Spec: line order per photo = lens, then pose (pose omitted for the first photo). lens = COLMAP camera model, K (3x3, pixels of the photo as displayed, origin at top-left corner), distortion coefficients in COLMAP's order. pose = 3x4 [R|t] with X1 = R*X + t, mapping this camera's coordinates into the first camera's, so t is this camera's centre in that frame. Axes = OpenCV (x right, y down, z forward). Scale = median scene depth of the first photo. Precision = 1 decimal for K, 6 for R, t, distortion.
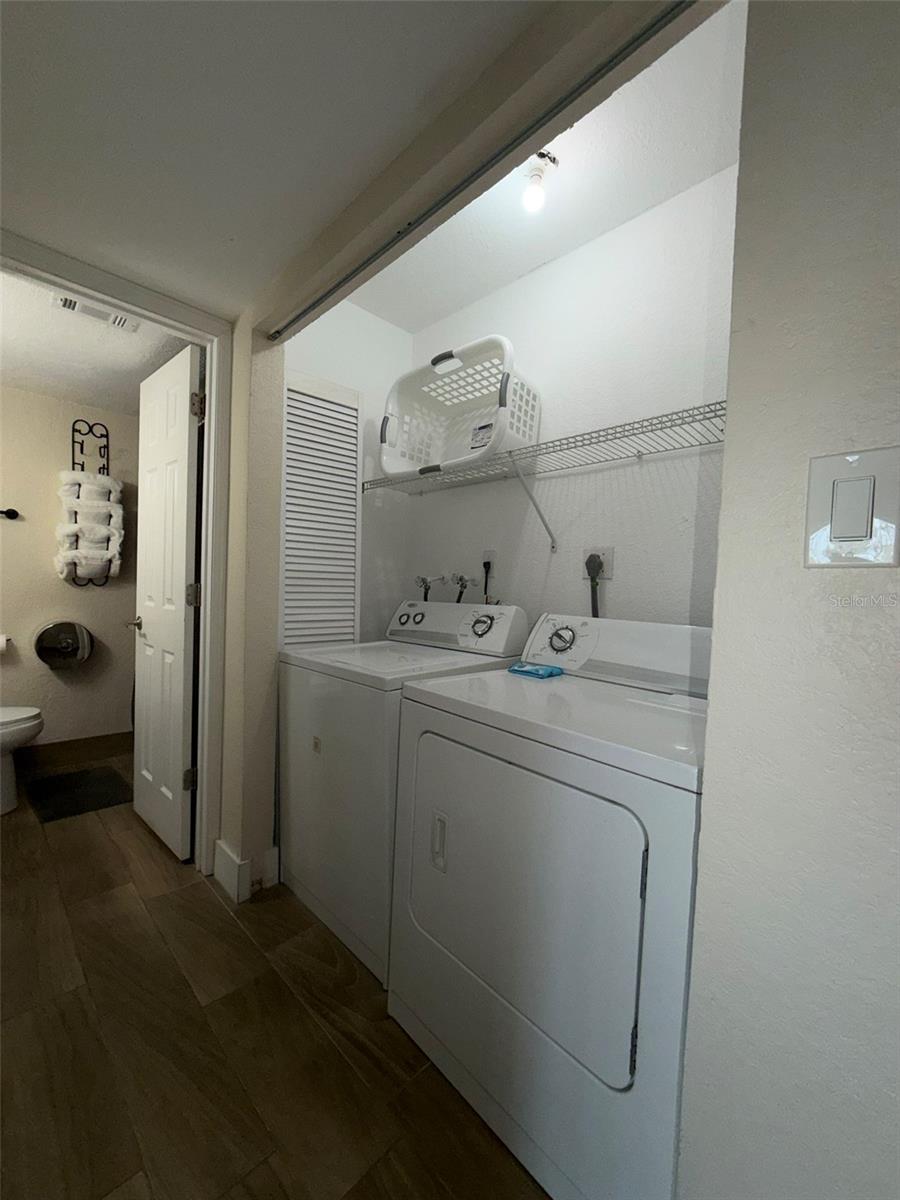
lens RADIAL K [[478.0, 0, 450.6], [0, 478.0, 597.7], [0, 0, 1]] dist [0.000404, 0.000401]
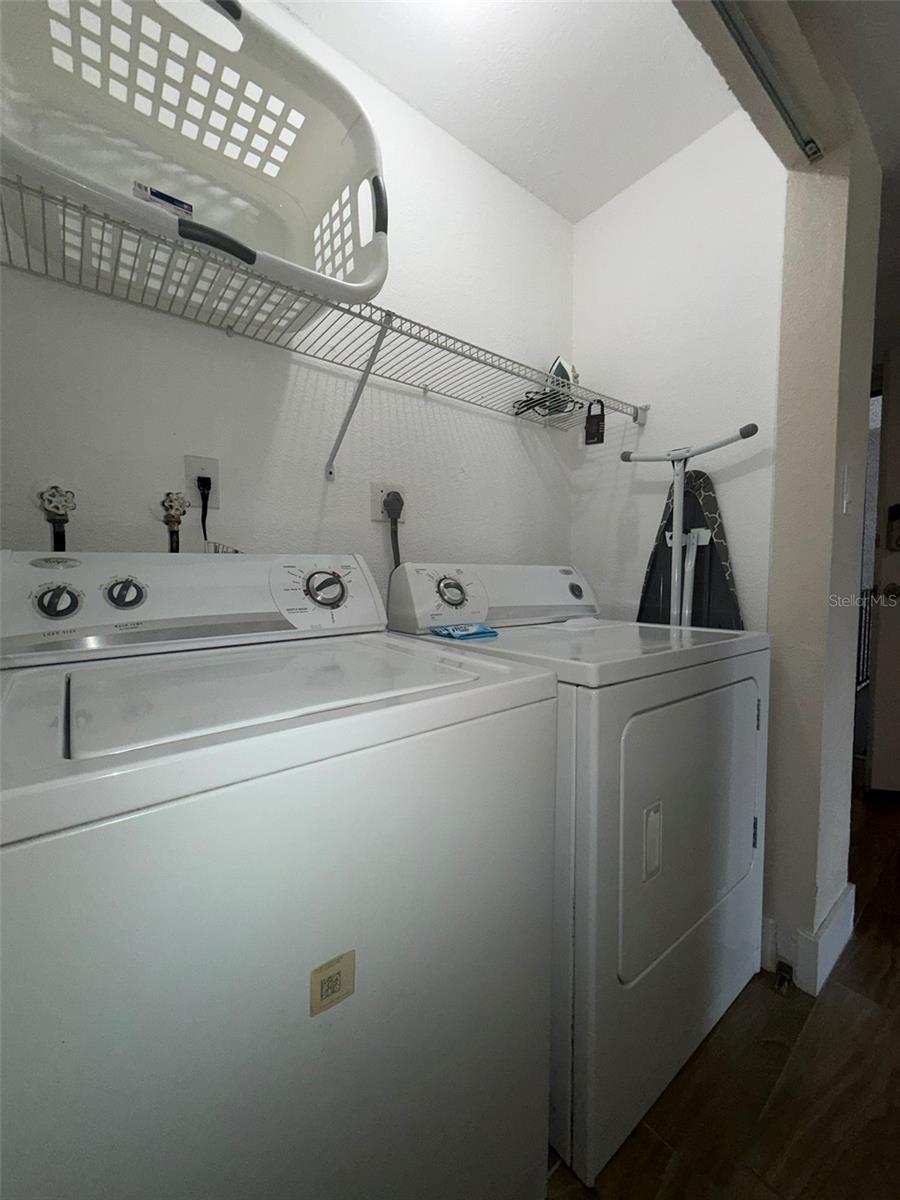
lens RADIAL K [[478.0, 0, 450.6], [0, 478.0, 597.7], [0, 0, 1]] dist [0.000404, 0.000401]
pose [[0.101031, -0.079900, 0.991670, -0.508747], [0.033372, 0.996481, 0.076888, 0.030724], [-0.994323, 0.025326, 0.103342, 0.803926]]
